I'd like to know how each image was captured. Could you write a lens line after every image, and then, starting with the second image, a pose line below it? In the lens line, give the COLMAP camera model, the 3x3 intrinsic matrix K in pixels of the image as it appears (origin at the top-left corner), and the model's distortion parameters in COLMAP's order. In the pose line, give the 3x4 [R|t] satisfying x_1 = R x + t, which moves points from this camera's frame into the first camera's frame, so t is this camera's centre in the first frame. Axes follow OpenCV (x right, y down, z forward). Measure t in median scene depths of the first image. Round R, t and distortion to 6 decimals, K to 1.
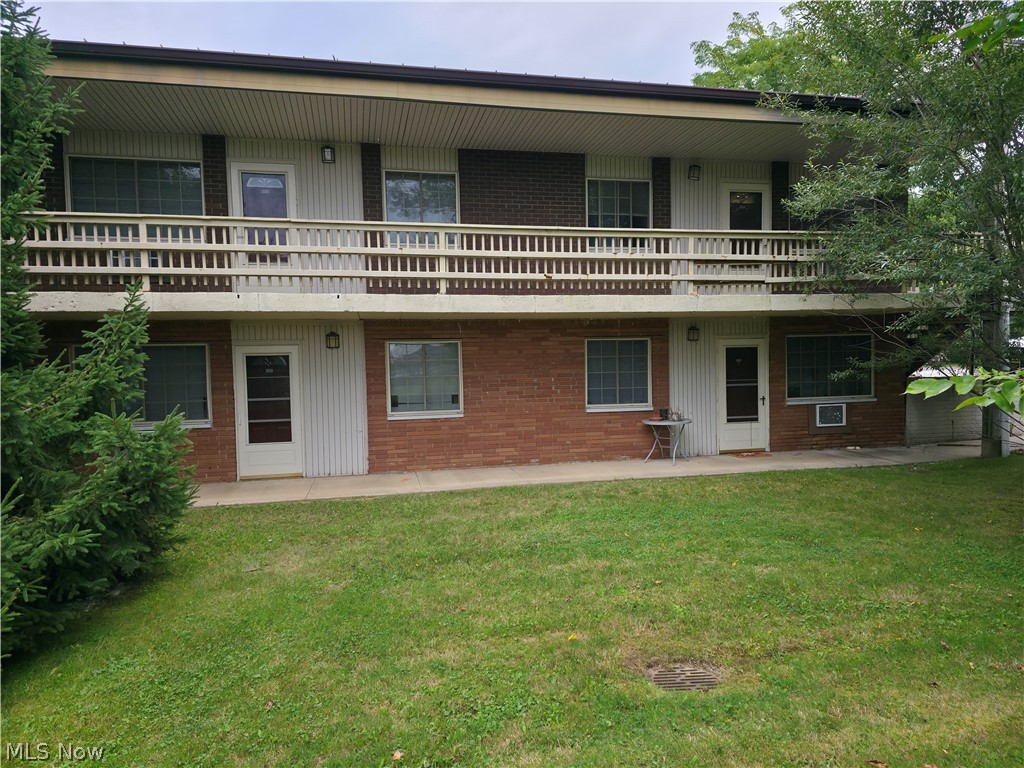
lens RADIAL K [[699.1, 0, 511.0], [0, 699.1, 418.3], [0, 0, 1]] dist [0.073295, -0.000015]
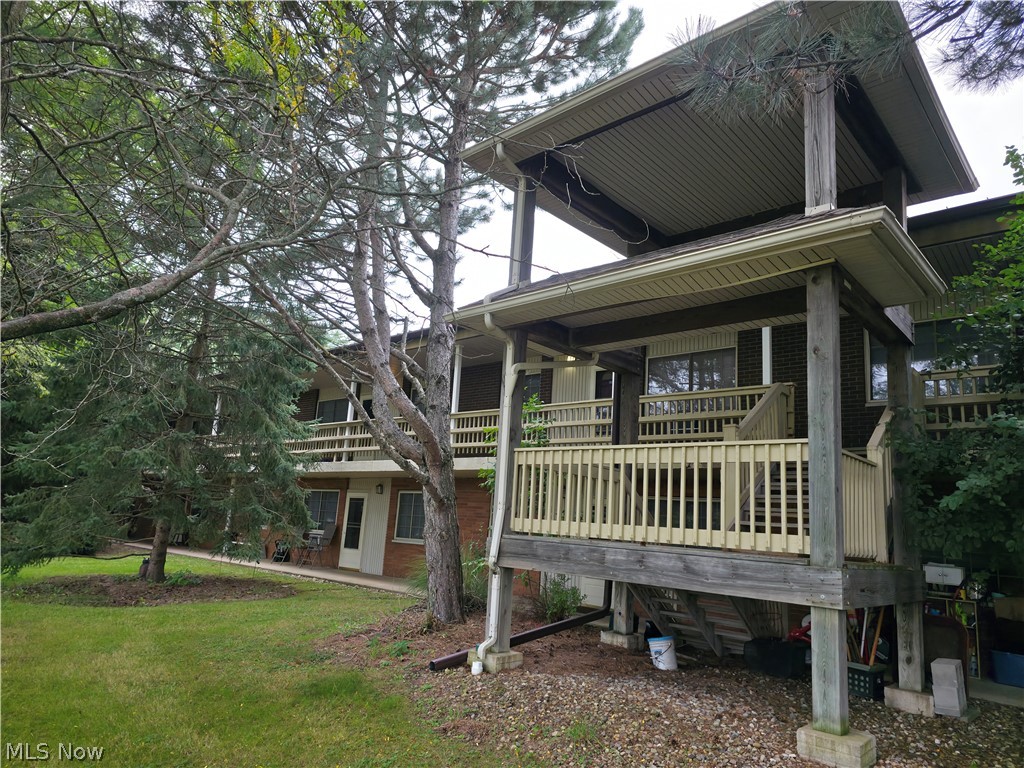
lens RADIAL K [[678.4, 0, 512.0], [0, 678.4, 384.0], [0, 0, 1]] dist [0.001169, 0.000043]
pose [[0.566356, -0.103860, -0.817590, 1.261973], [-0.117623, 0.971687, -0.204914, -0.060337], [0.815724, 0.212221, 0.538105, 0.354394]]
